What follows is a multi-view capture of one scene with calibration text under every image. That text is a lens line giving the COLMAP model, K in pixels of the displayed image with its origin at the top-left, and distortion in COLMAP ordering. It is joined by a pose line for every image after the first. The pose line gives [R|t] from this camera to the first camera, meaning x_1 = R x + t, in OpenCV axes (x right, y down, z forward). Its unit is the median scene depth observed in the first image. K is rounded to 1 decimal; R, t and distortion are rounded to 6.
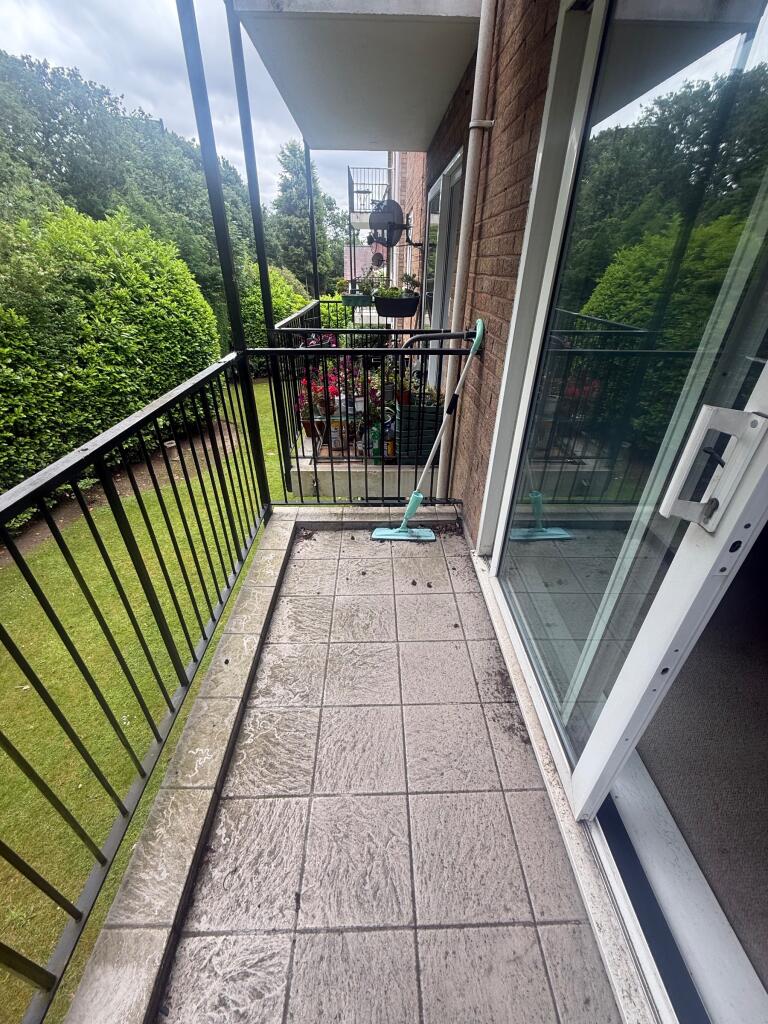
lens RADIAL K [[405.9, 0, 382.9], [0, 405.9, 507.9], [0, 0, 1]] dist [-0.000937, 0.000169]
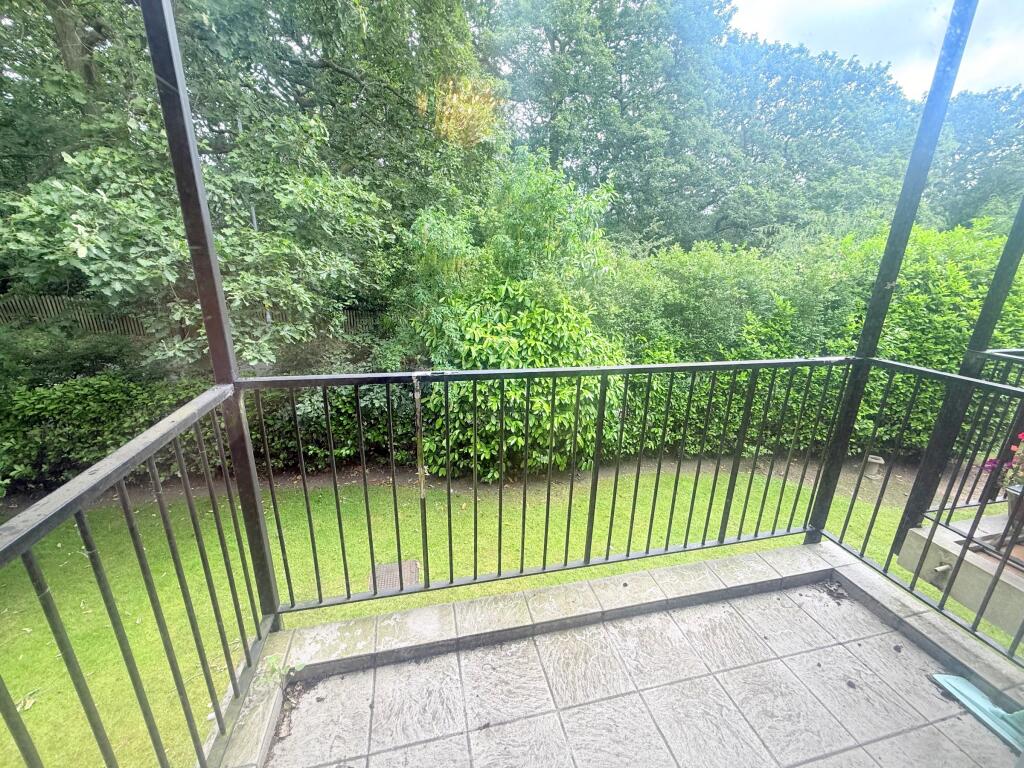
lens RADIAL K [[405.9, 0, 512.0], [0, 405.9, 384.0], [0, 0, 1]] dist [-0.000937, 0.000169]
pose [[0.213974, 0.286920, -0.933752, 0.268609], [-0.521801, 0.841659, 0.139049, -0.049074], [0.825796, 0.457479, 0.329808, 0.075720]]
